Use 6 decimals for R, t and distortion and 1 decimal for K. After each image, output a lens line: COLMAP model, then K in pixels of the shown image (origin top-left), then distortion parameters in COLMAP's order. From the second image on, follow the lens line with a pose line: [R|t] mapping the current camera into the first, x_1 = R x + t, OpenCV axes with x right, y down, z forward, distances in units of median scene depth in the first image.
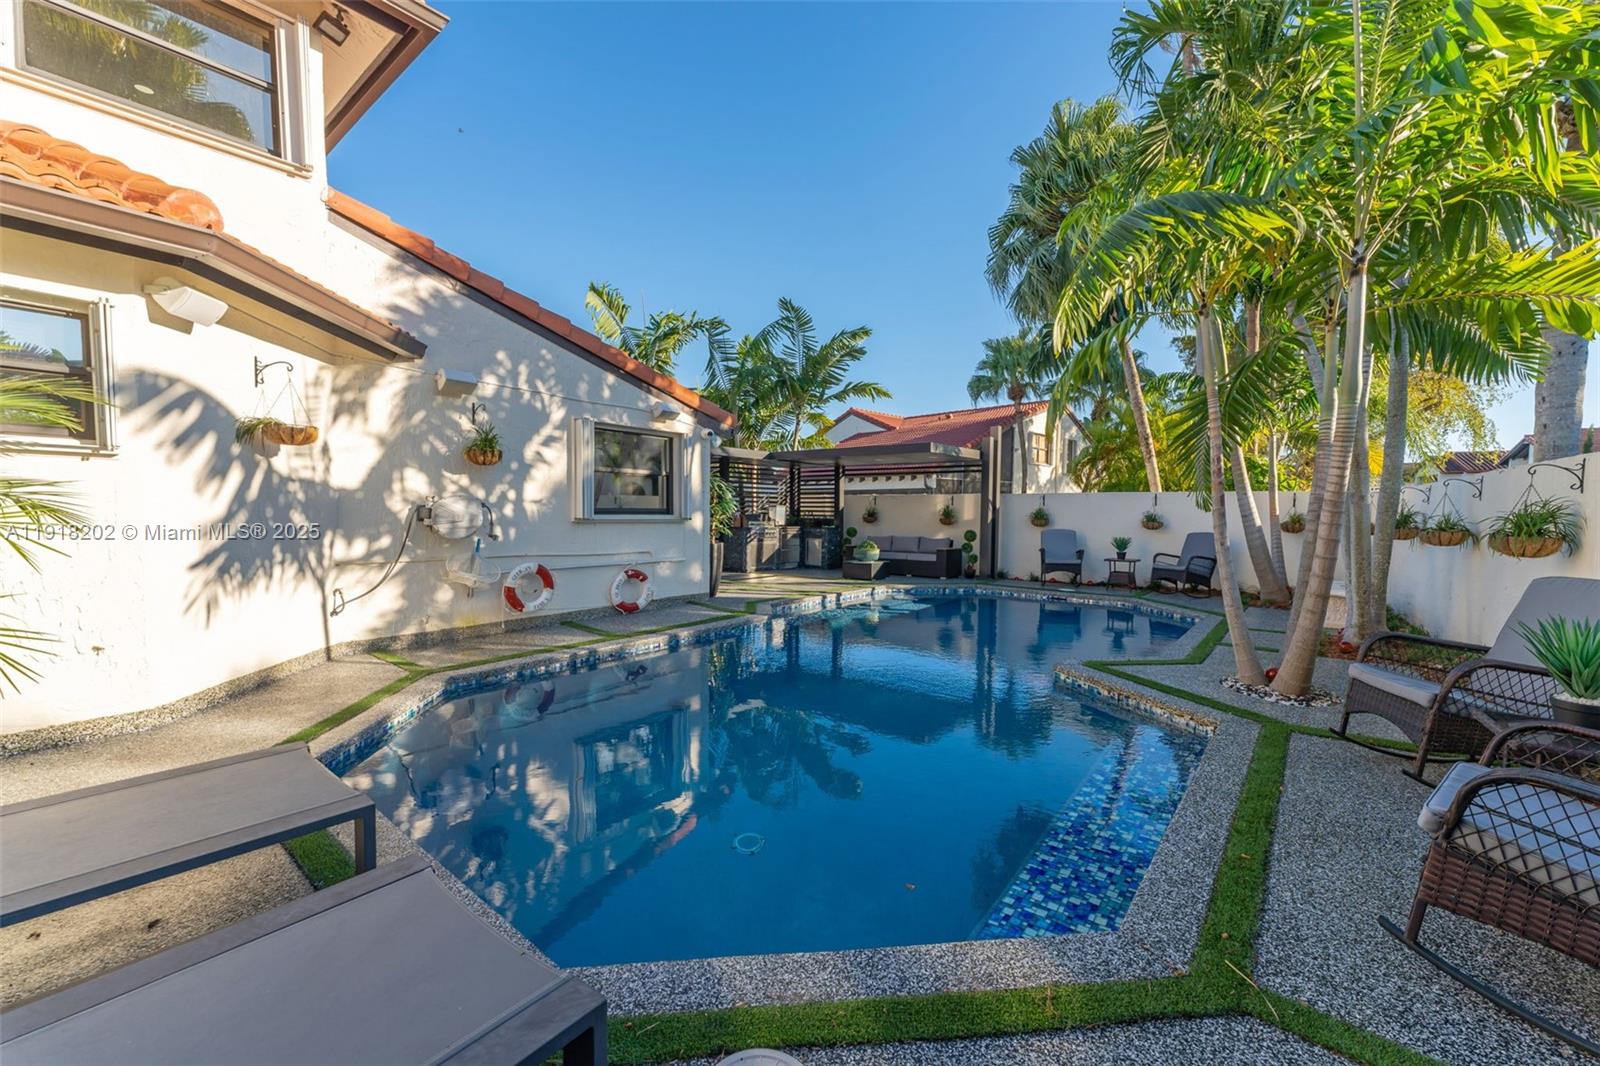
lens RADIAL K [[644.2, 0, 799.1], [0, 644.2, 544.0], [0, 0, 1]] dist [-0.001164, -0.000053]
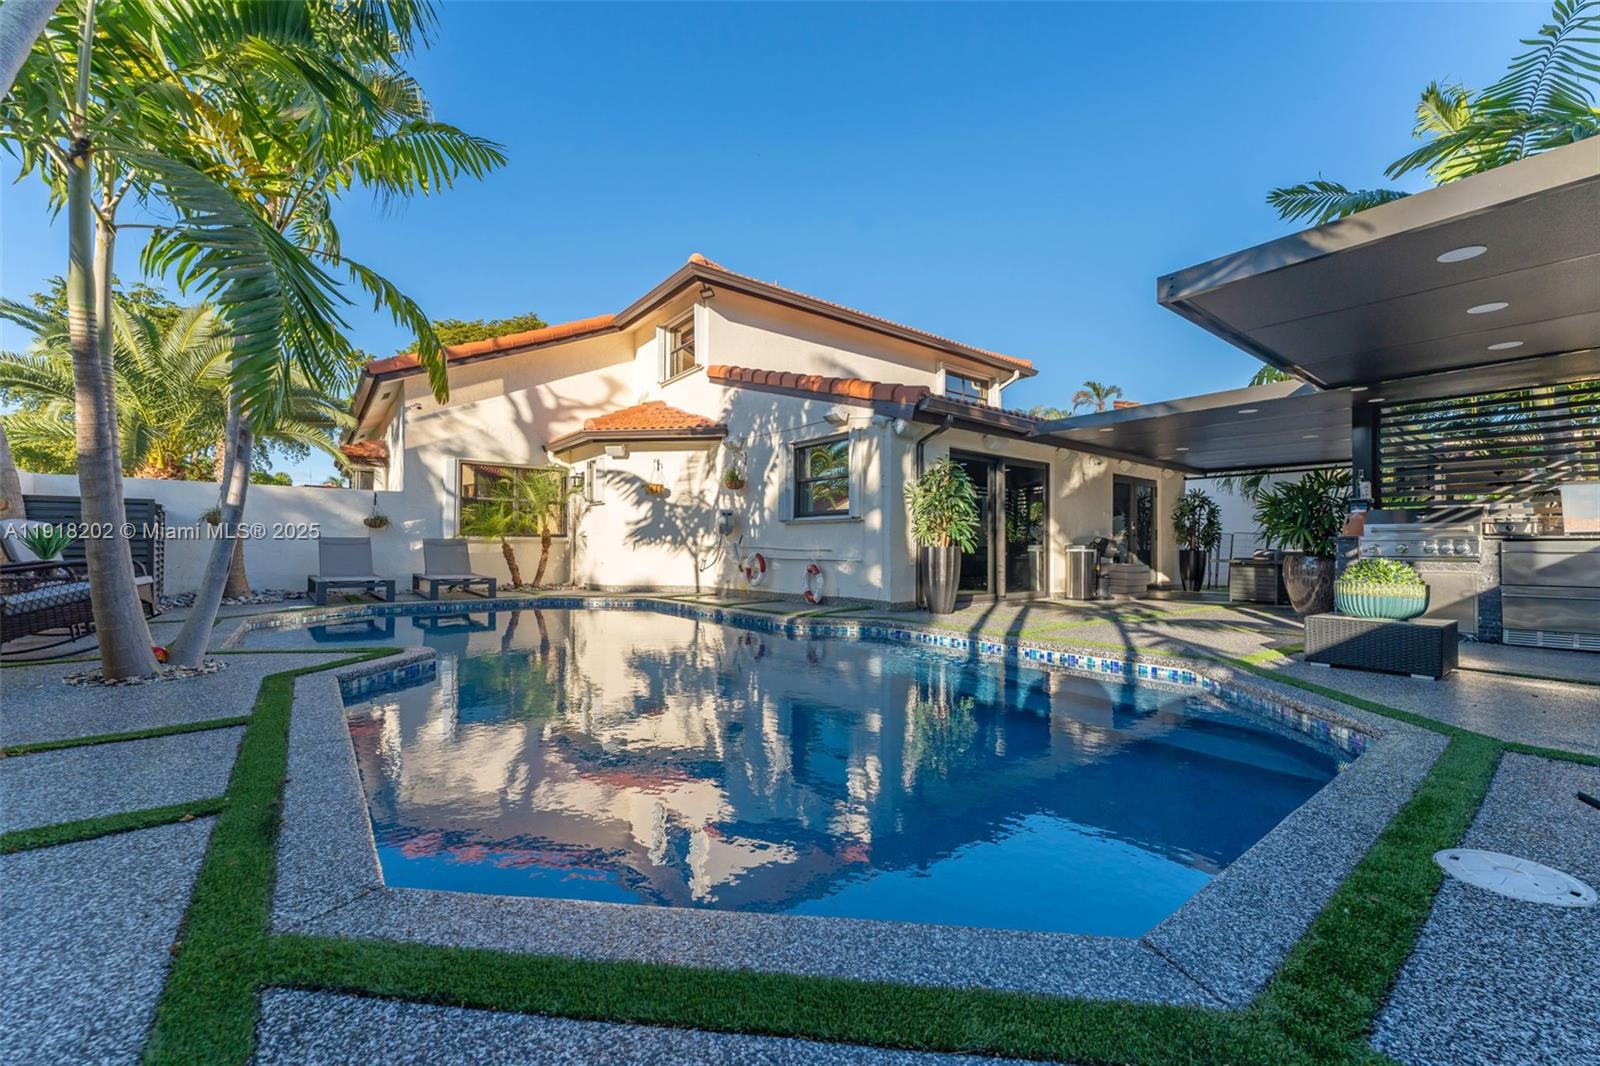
lens RADIAL K [[644.2, 0, 799.9], [0, 644.2, 532.5], [0, 0, 1]] dist [-0.001164, -0.000053]
pose [[-0.206528, -0.038599, -0.977679, 1.001705], [-0.061175, 0.997776, -0.026469, 0.017309], [0.976526, 0.054343, -0.208430, 1.423195]]
